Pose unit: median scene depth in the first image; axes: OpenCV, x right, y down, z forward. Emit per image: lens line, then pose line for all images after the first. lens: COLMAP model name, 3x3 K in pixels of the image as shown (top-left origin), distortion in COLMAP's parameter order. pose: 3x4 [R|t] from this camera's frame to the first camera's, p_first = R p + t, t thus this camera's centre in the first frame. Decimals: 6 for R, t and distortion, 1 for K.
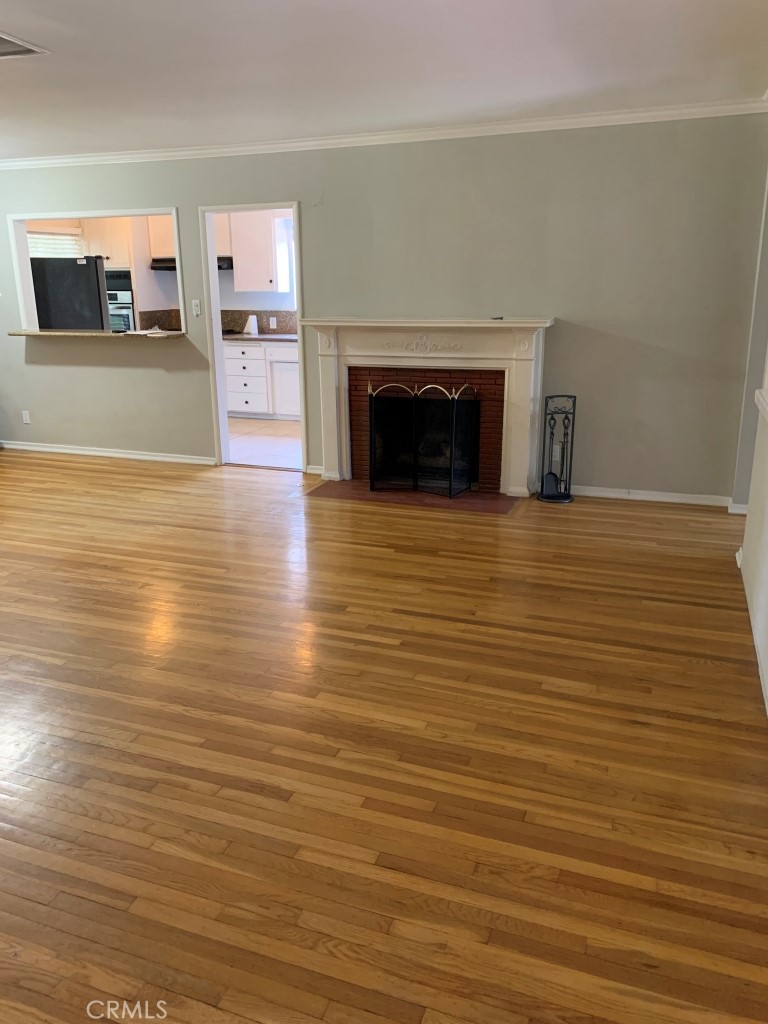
lens RADIAL K [[793.9, 0, 385.3], [0, 793.9, 512.3], [0, 0, 1]] dist [0.049492, -0.000991]
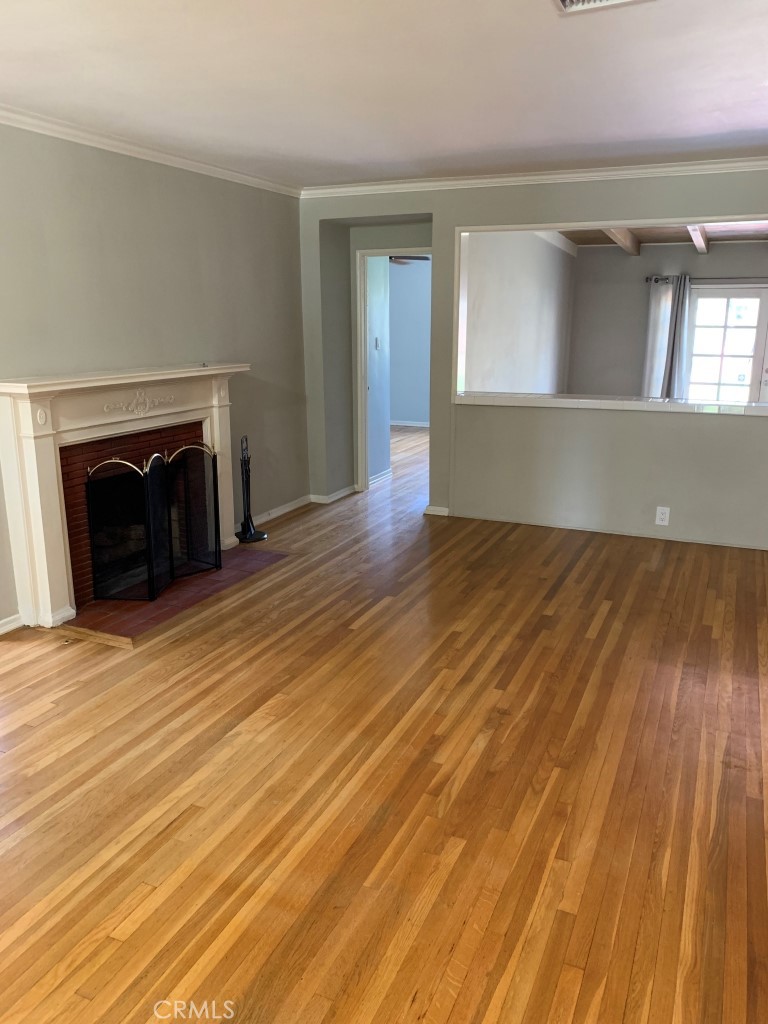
lens RADIAL K [[793.9, 0, 384.3], [0, 793.9, 510.2], [0, 0, 1]] dist [0.049492, -0.000991]
pose [[0.041494, -0.224527, 0.973584, -0.778569], [0.279514, 0.938125, 0.204436, -0.215359], [-0.959244, 0.263648, 0.101685, 0.751510]]
